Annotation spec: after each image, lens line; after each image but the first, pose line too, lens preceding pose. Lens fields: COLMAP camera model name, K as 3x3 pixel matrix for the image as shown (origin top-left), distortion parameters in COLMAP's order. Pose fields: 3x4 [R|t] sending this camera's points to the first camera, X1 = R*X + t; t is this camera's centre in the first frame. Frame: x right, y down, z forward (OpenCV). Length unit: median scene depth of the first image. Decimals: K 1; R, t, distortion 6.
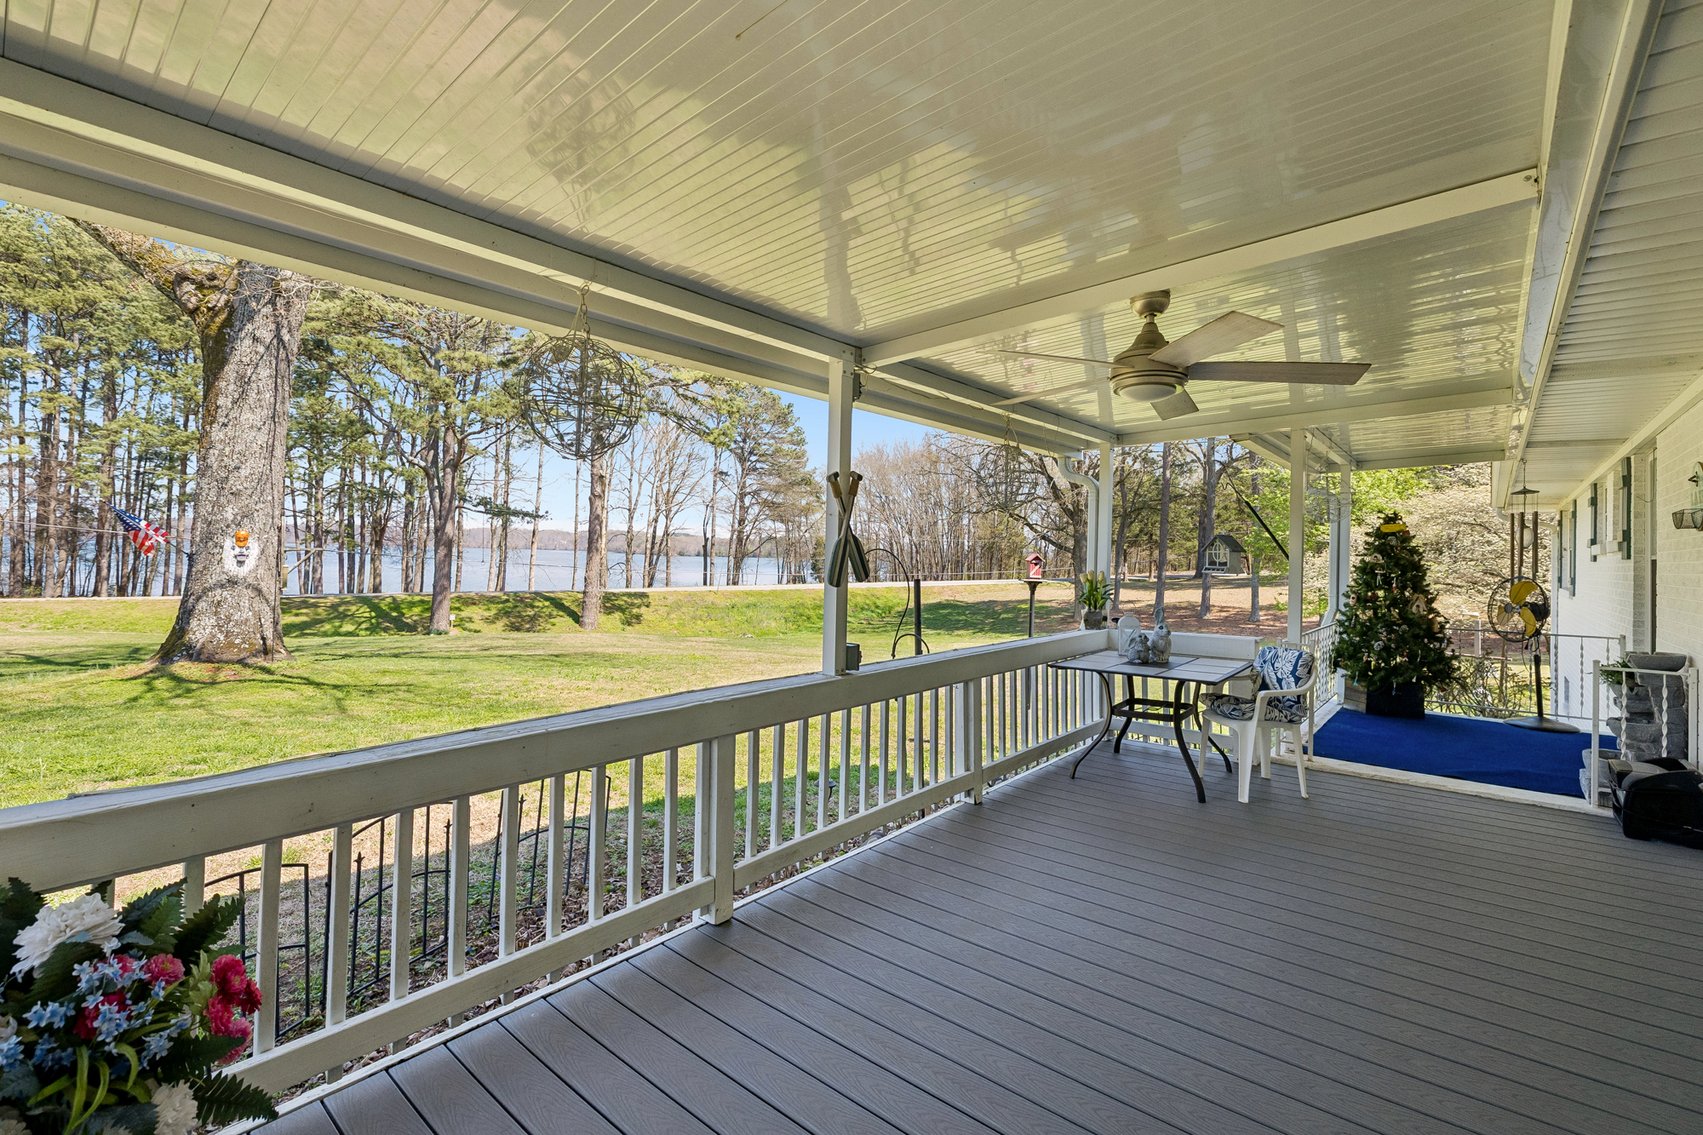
lens RADIAL K [[718.6, 0, 854.7], [0, 718.6, 545.5], [0, 0, 1]] dist [-0.001918, -0.001791]
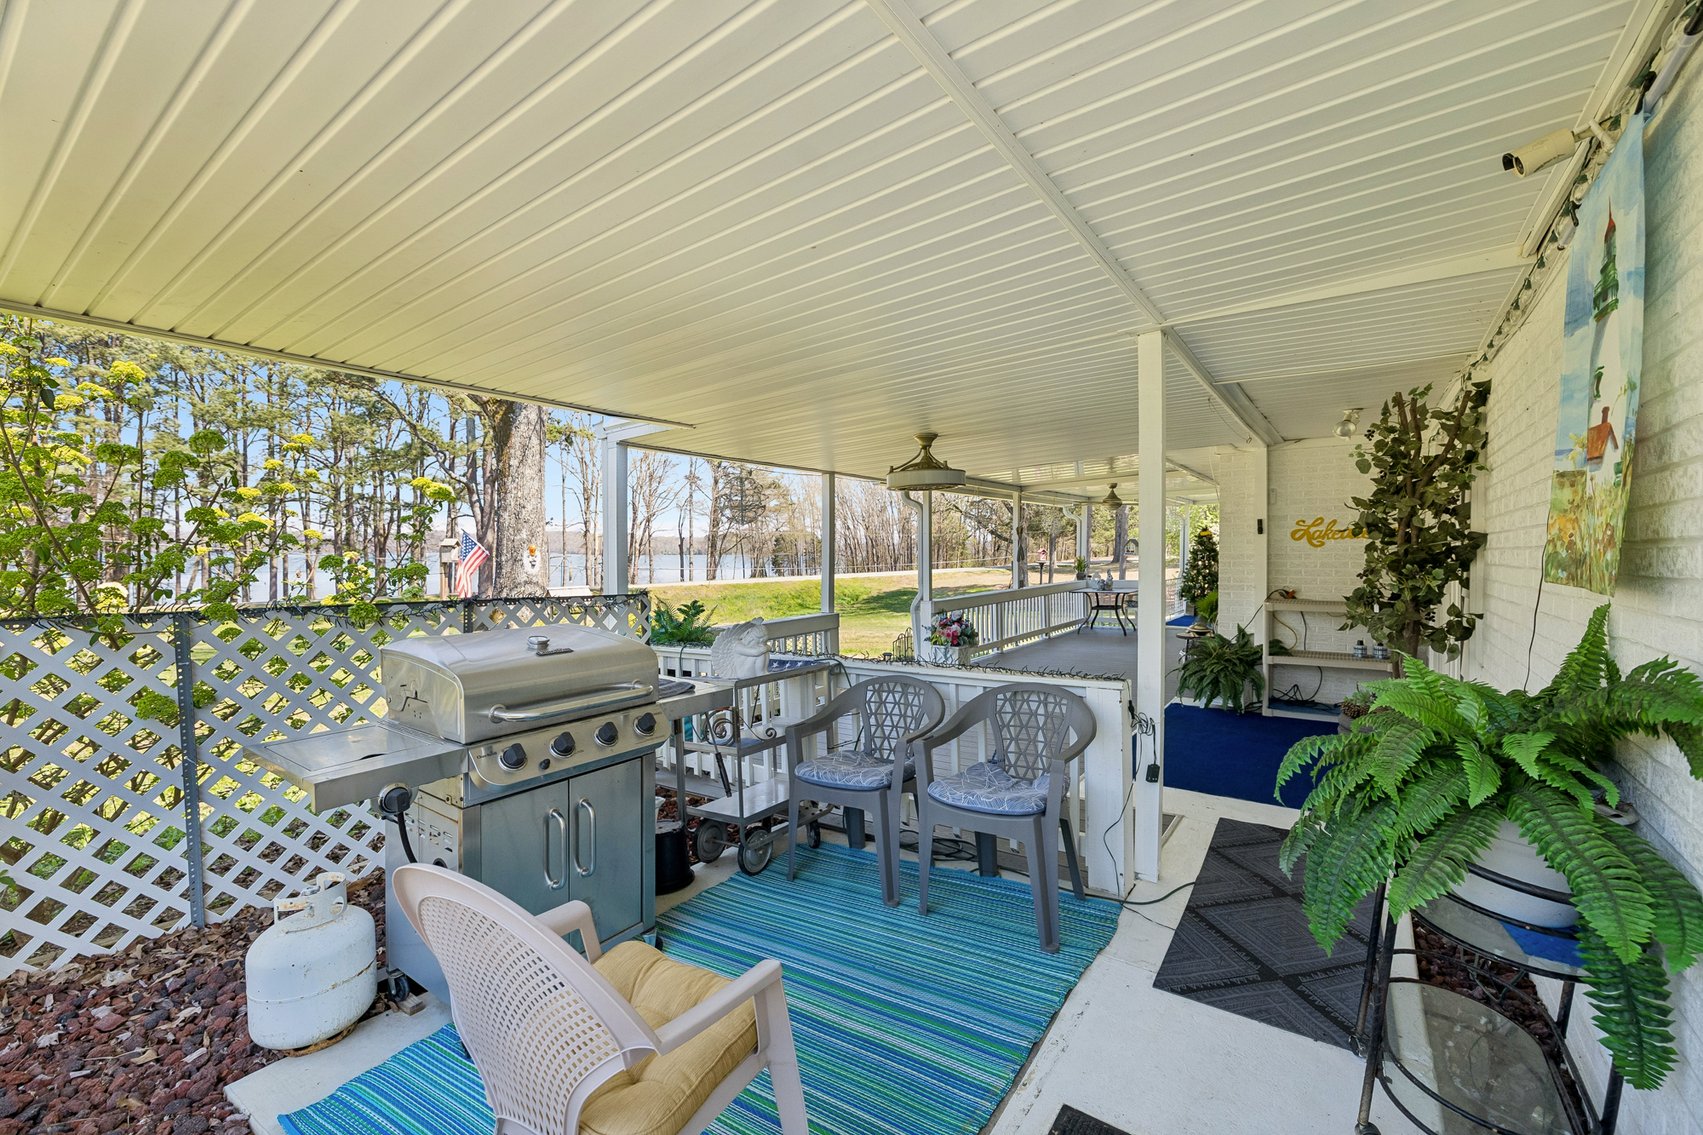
lens RADIAL K [[718.6, 0, 848.4], [0, 718.6, 563.5], [0, 0, 1]] dist [-0.001918, -0.001791]
pose [[0.995390, -0.026546, 0.092158, -0.561118], [0.023471, 0.999136, 0.034292, -0.033225], [-0.092989, -0.031971, 0.995154, -1.118945]]
